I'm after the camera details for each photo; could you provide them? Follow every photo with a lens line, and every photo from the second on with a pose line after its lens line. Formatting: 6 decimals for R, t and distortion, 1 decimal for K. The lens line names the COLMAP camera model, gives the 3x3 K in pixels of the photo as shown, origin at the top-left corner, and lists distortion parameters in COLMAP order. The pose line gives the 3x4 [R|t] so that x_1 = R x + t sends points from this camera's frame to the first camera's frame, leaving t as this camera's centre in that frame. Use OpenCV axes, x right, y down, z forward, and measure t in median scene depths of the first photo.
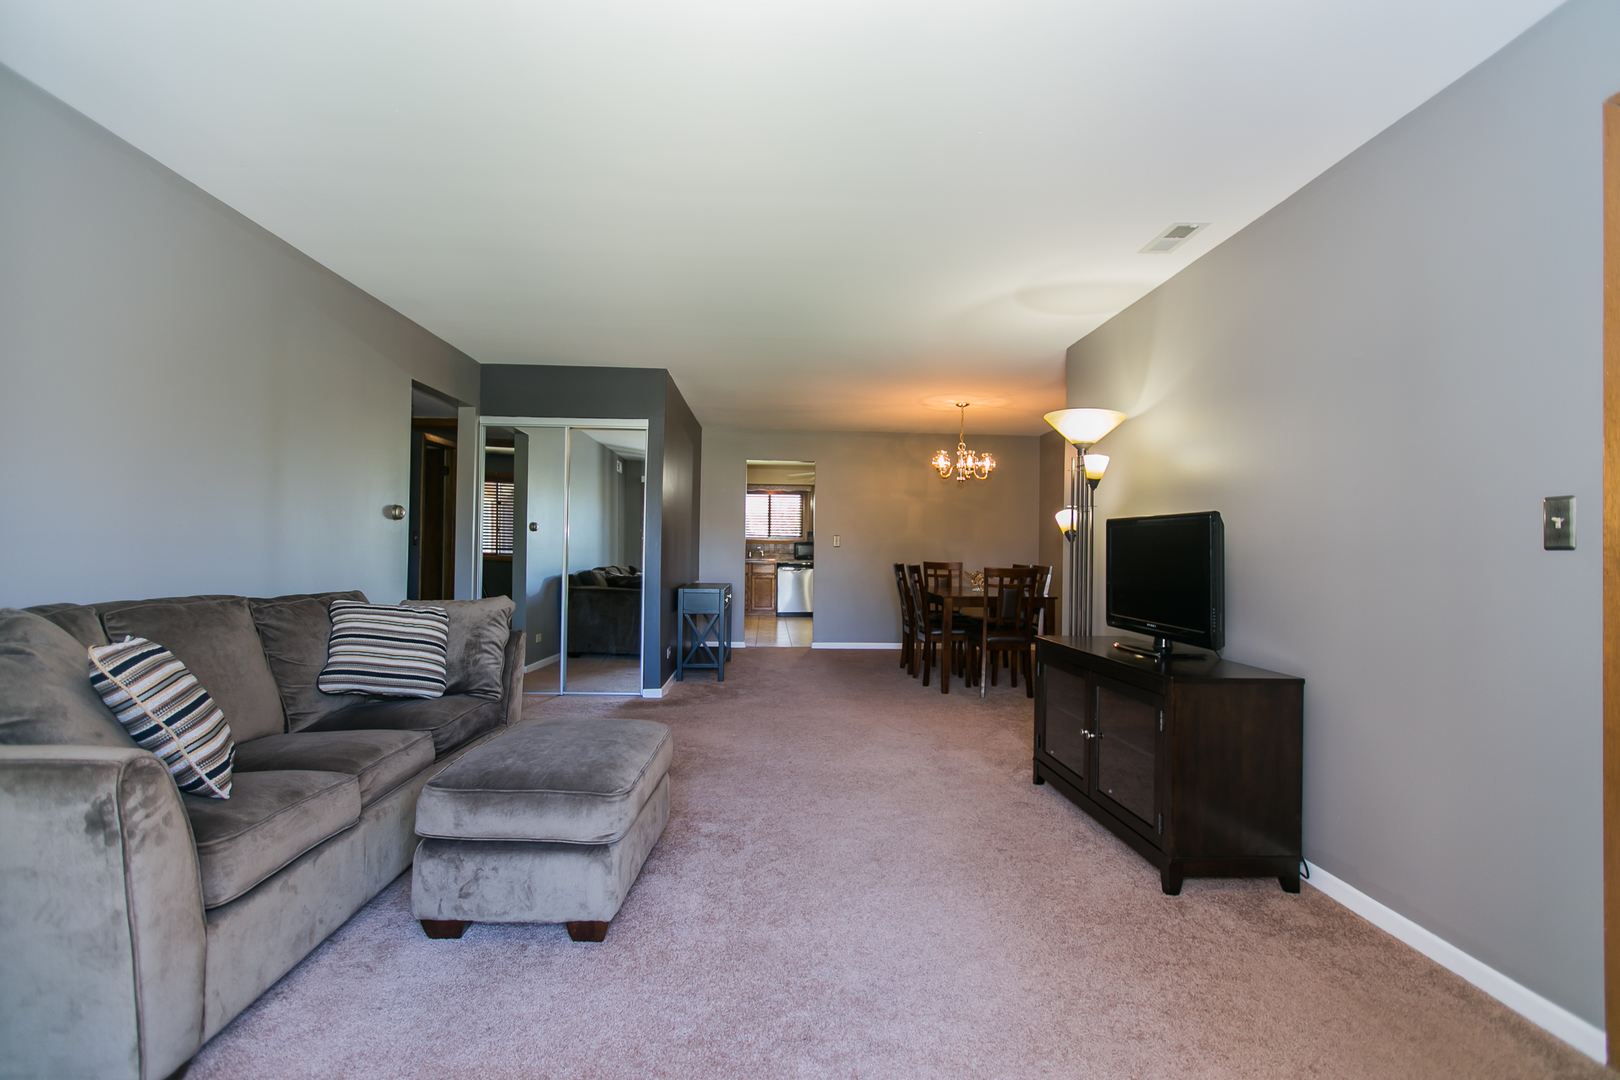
lens RADIAL K [[734.4, 0, 817.5], [0, 734.4, 532.0], [0, 0, 1]] dist [0.001625, 0.000134]
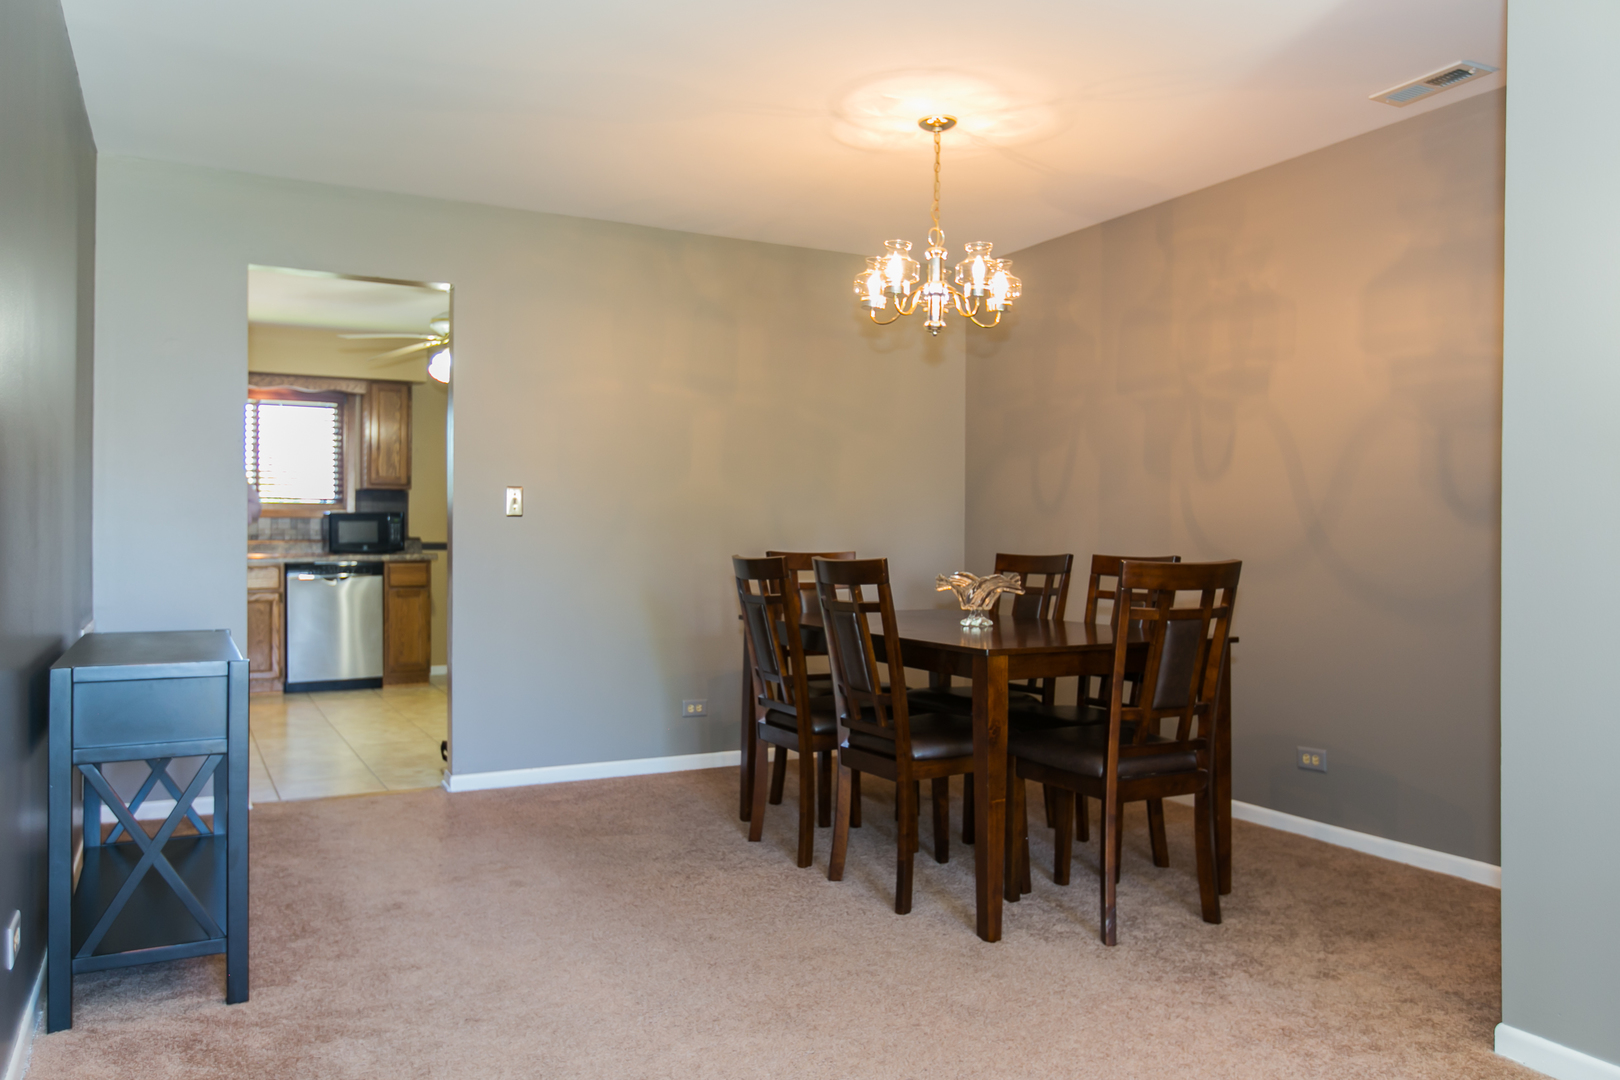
lens RADIAL K [[1206.1, 0, 805.6], [0, 1206.1, 534.7], [0, 0, 1]] dist [0.004397, 0.000673]
pose [[0.914976, -0.018679, 0.403076, -0.129230], [0.007821, 0.999561, 0.028568, 0.018498], [-0.403433, -0.022986, 0.914720, 0.543014]]
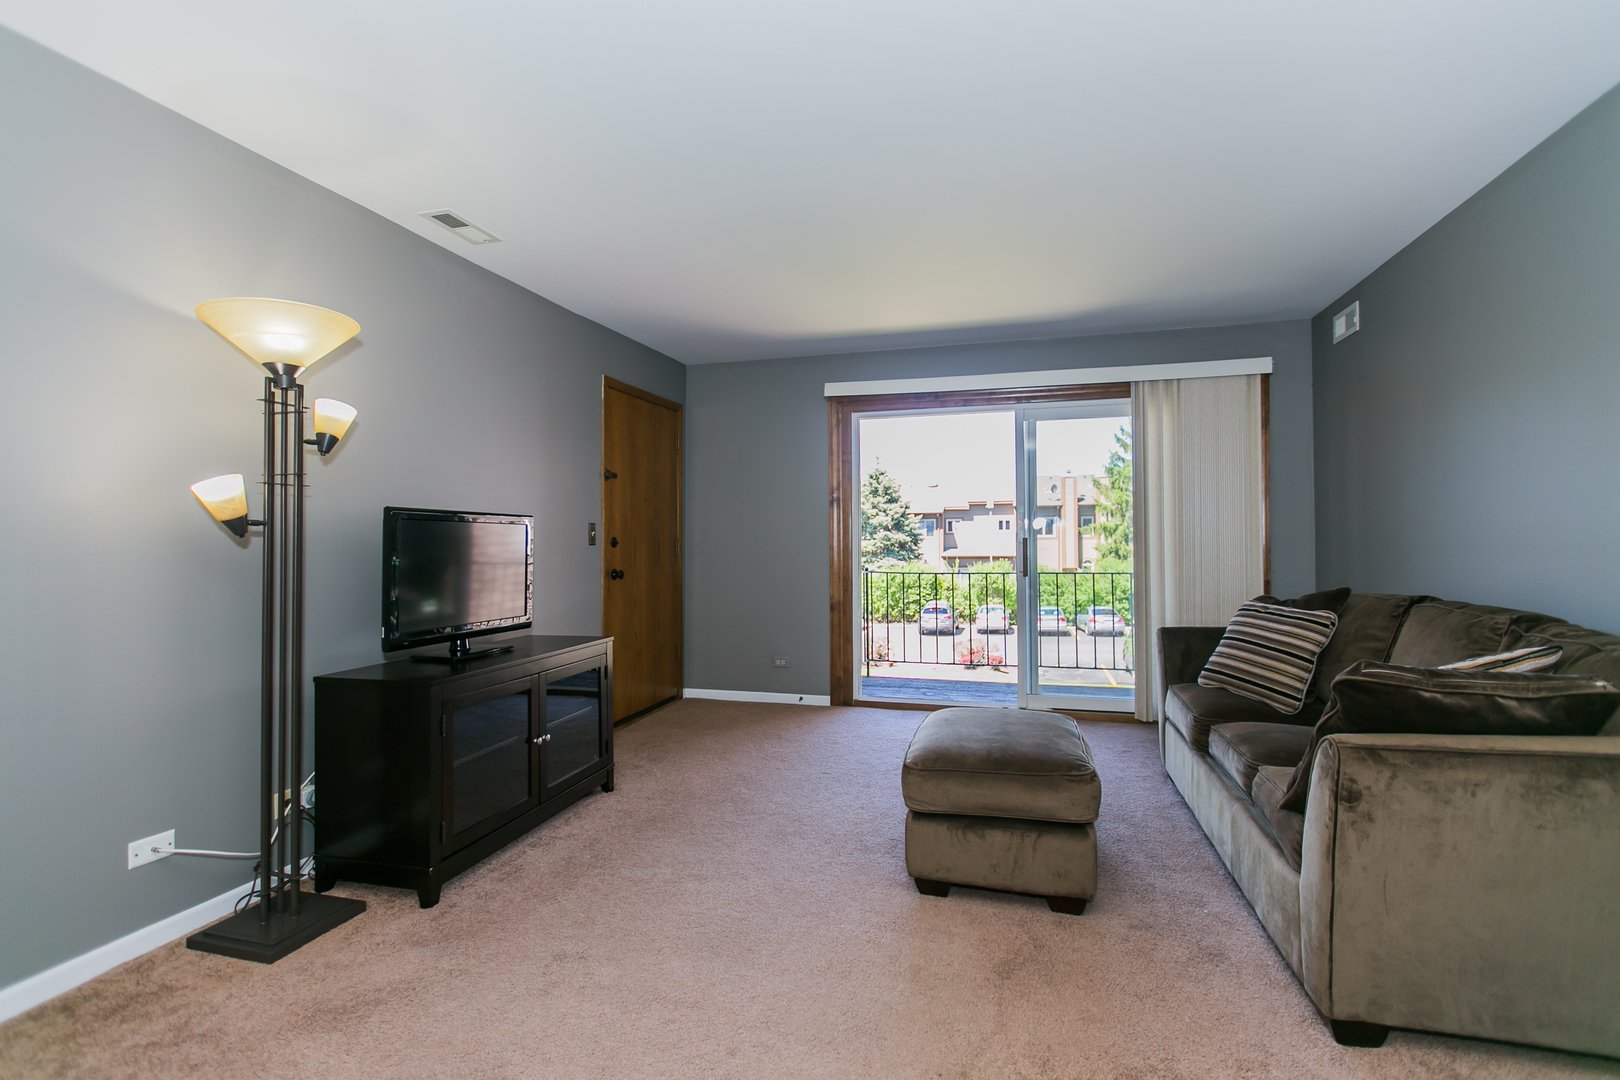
lens RADIAL K [[734.4, 0, 817.5], [0, 734.4, 532.0], [0, 0, 1]] dist [0.001625, 0.000134]
pose [[-0.939694, -0.005153, 0.341978, -0.160724], [-0.016151, 0.999440, -0.029320, 0.012356], [-0.341635, -0.033076, -0.939250, 0.939419]]
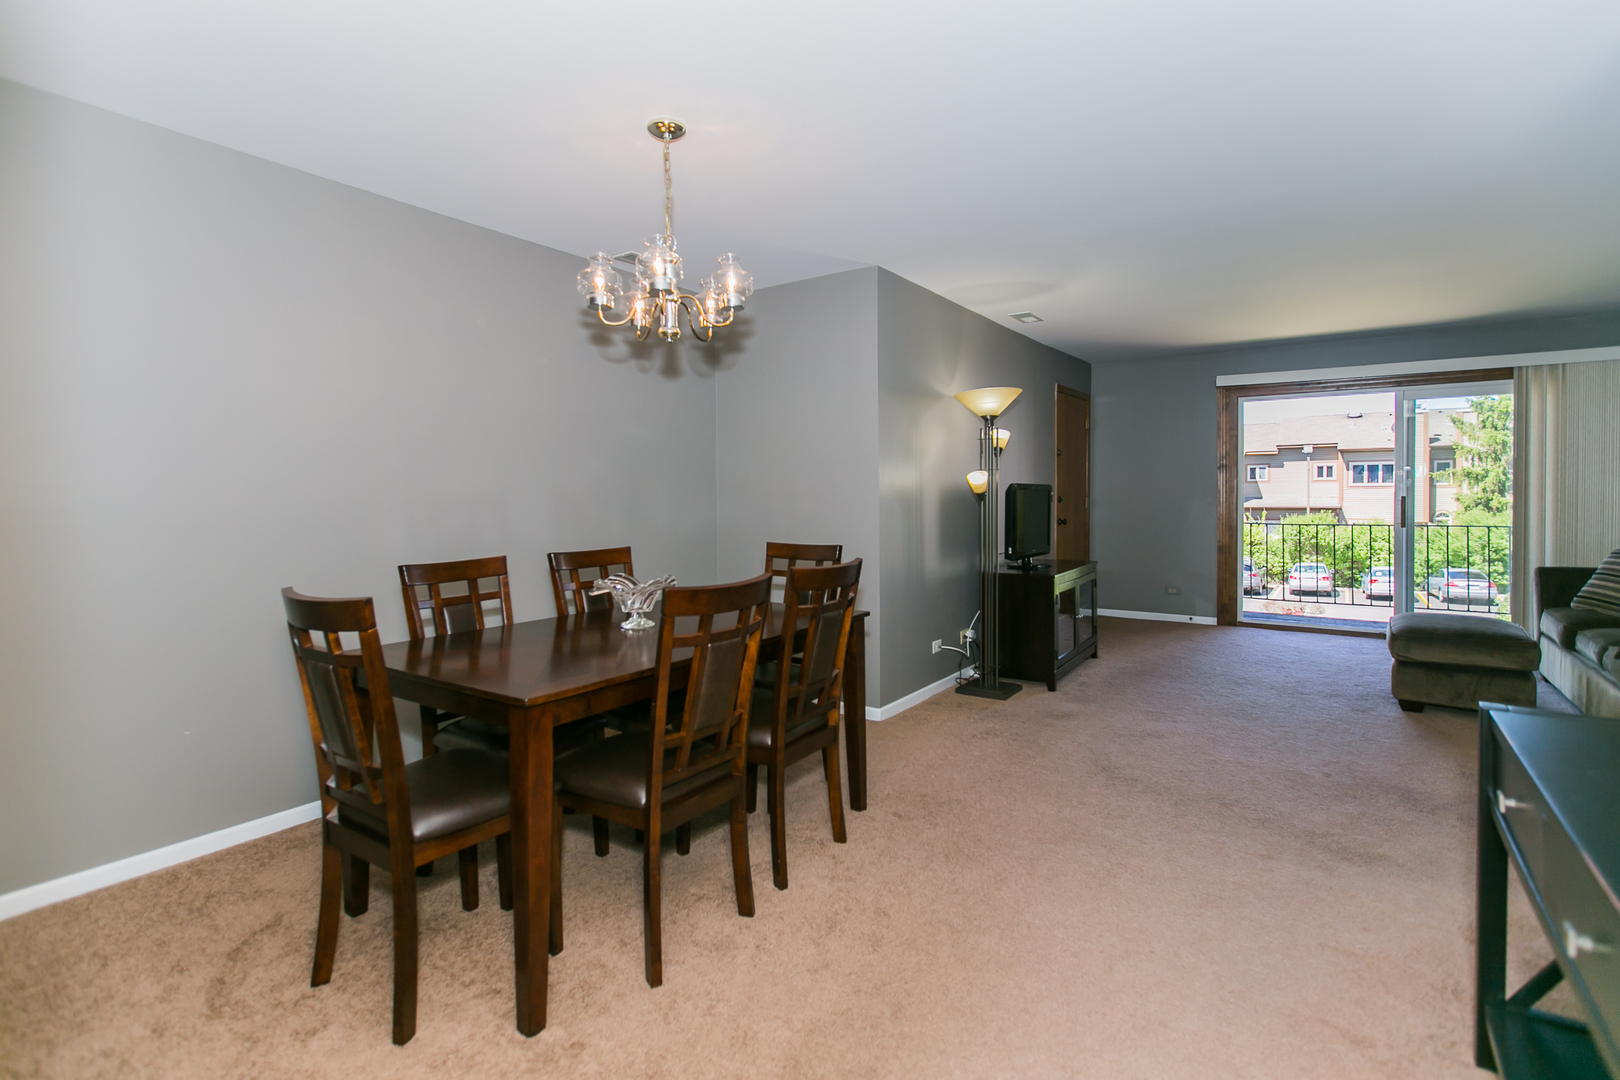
lens RADIAL K [[766.0, 0, 805.9], [0, 766.0, 506.2], [0, 0, 1]] dist [0.001741, 0.000434]
pose [[-0.773428, -0.021489, 0.633519, -0.130442], [-0.018856, 0.999763, 0.010891, 0.008691], [-0.633603, -0.003522, -0.773650, 1.441617]]
